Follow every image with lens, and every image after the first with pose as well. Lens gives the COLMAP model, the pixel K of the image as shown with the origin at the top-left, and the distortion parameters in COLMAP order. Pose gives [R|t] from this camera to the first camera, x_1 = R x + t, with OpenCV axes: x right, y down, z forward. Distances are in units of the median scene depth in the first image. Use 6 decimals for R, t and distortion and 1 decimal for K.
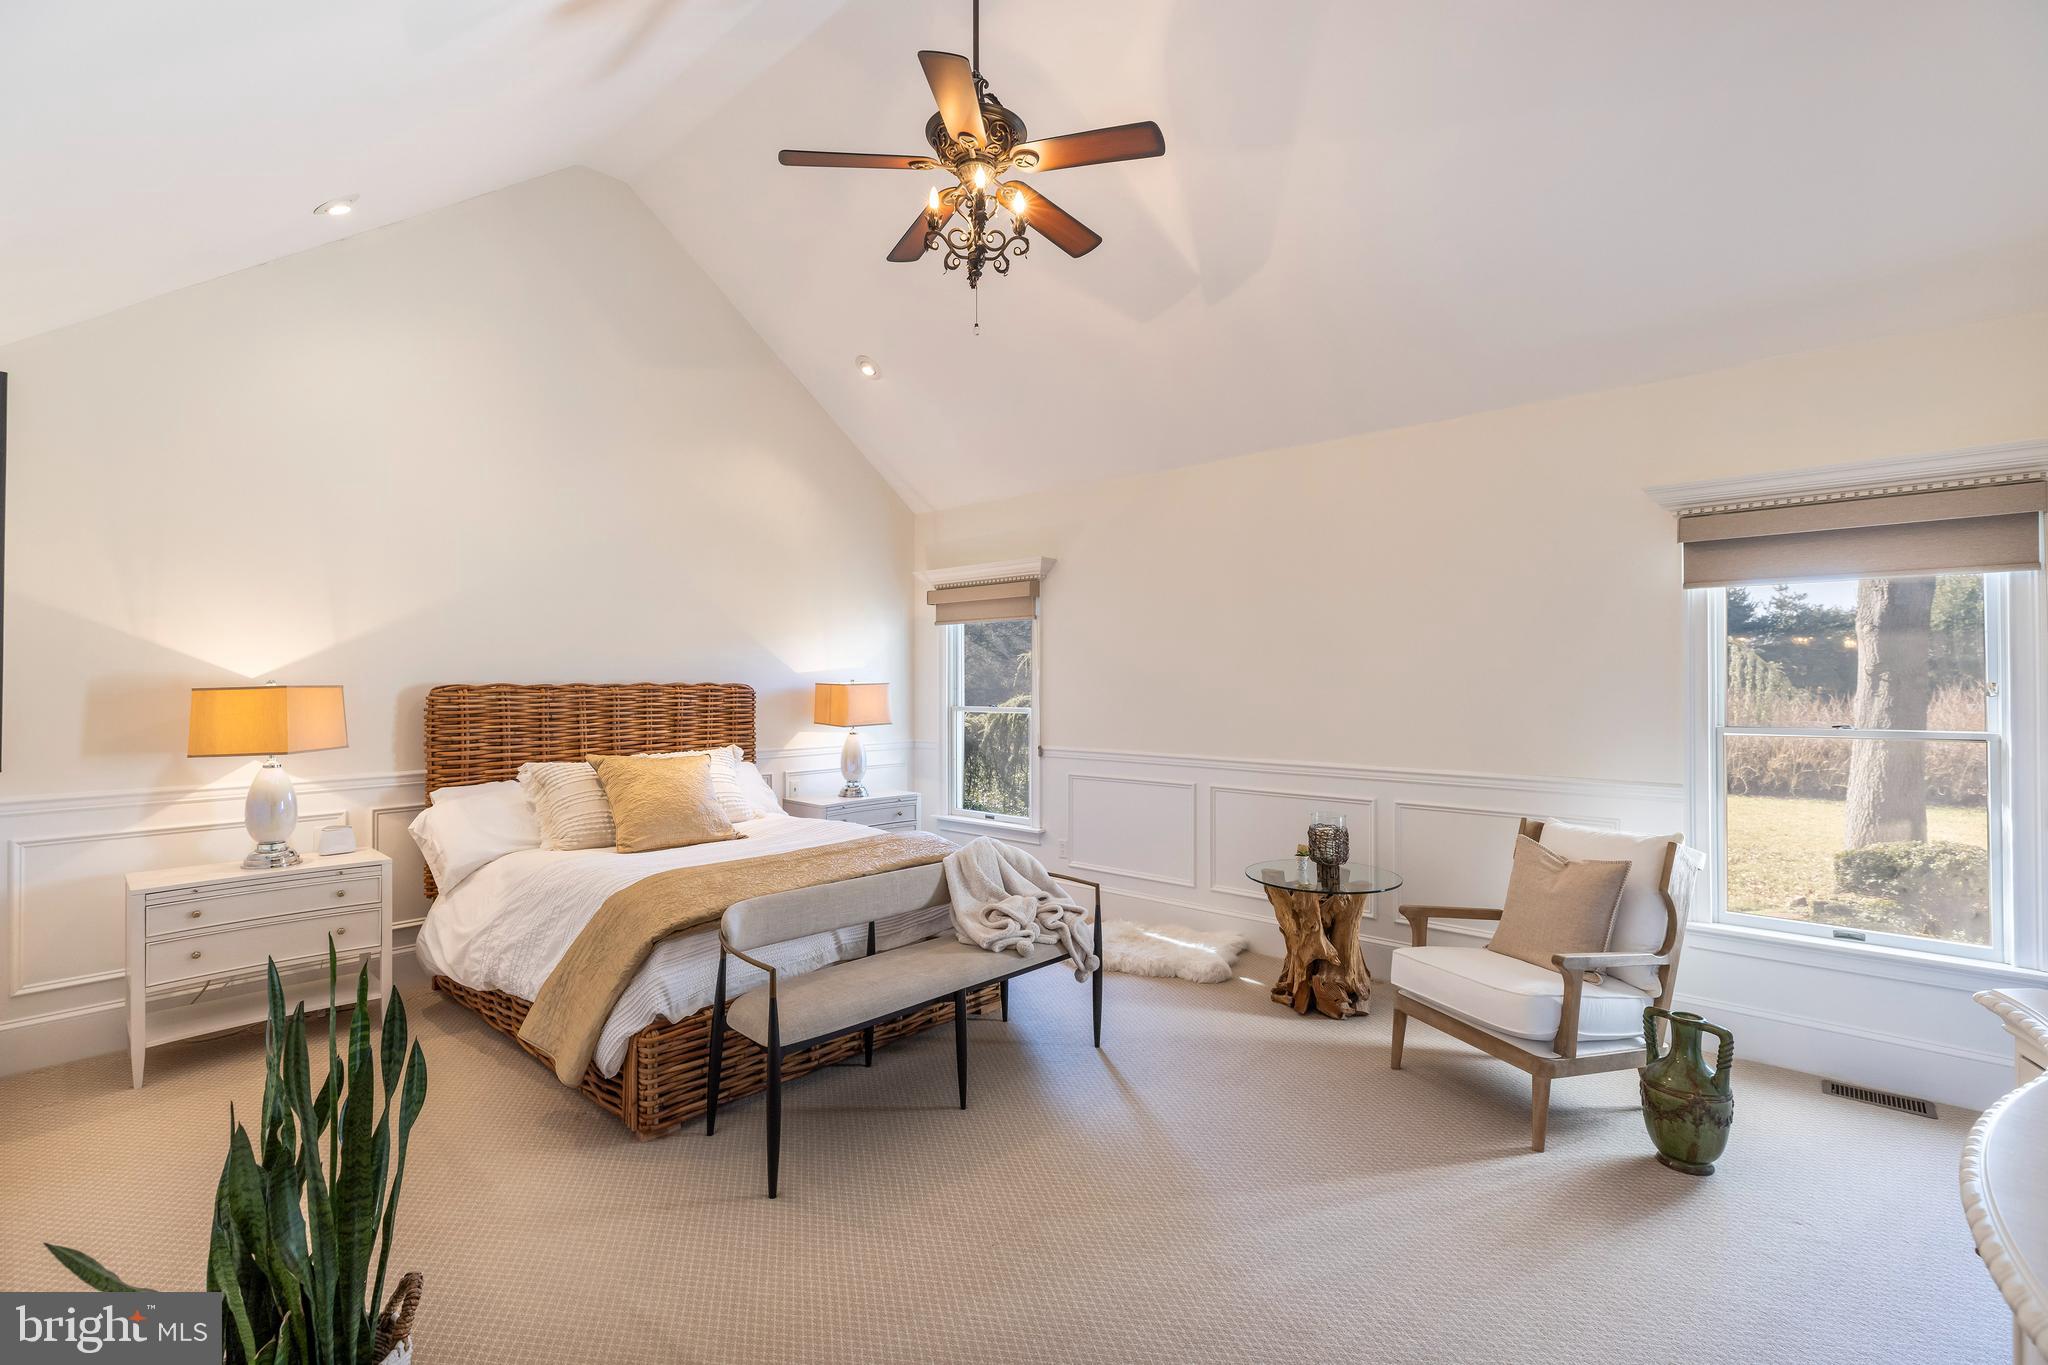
lens RADIAL K [[929.8, 0, 1038.8], [0, 929.8, 669.5], [0, 0, 1]] dist [-0.000968, -0.000111]
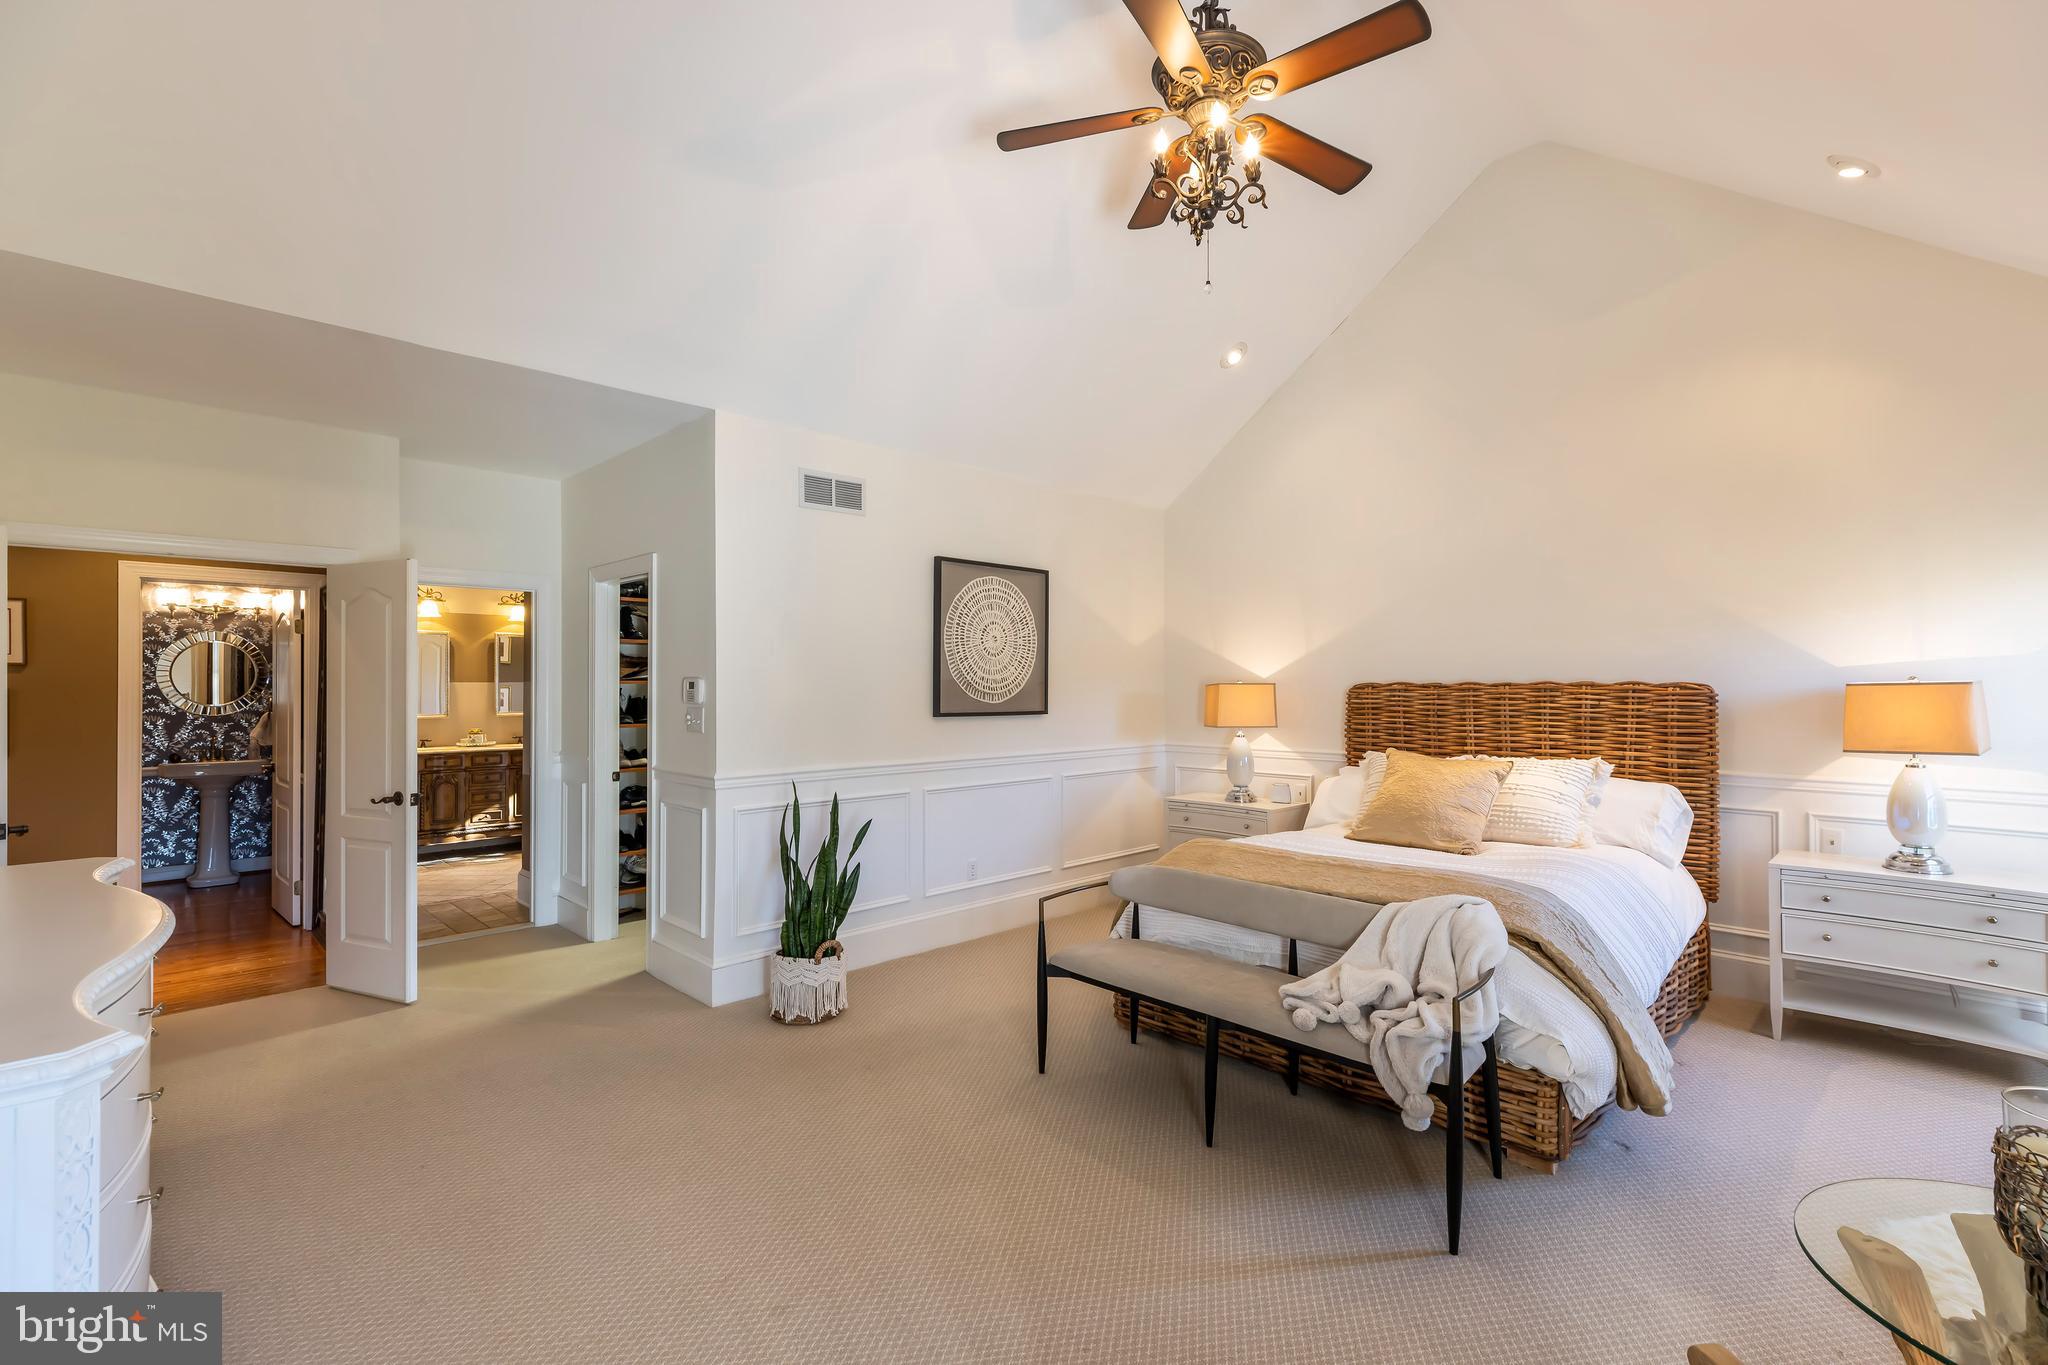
lens RADIAL K [[929.8, 0, 1040.7], [0, 929.8, 686.9], [0, 0, 1]] dist [-0.000968, -0.000111]
pose [[-0.063157, 0.011562, -0.997937, 0.526310], [0.015746, 0.999820, 0.010587, 0.001831], [0.997879, -0.015044, -0.063327, 0.562325]]
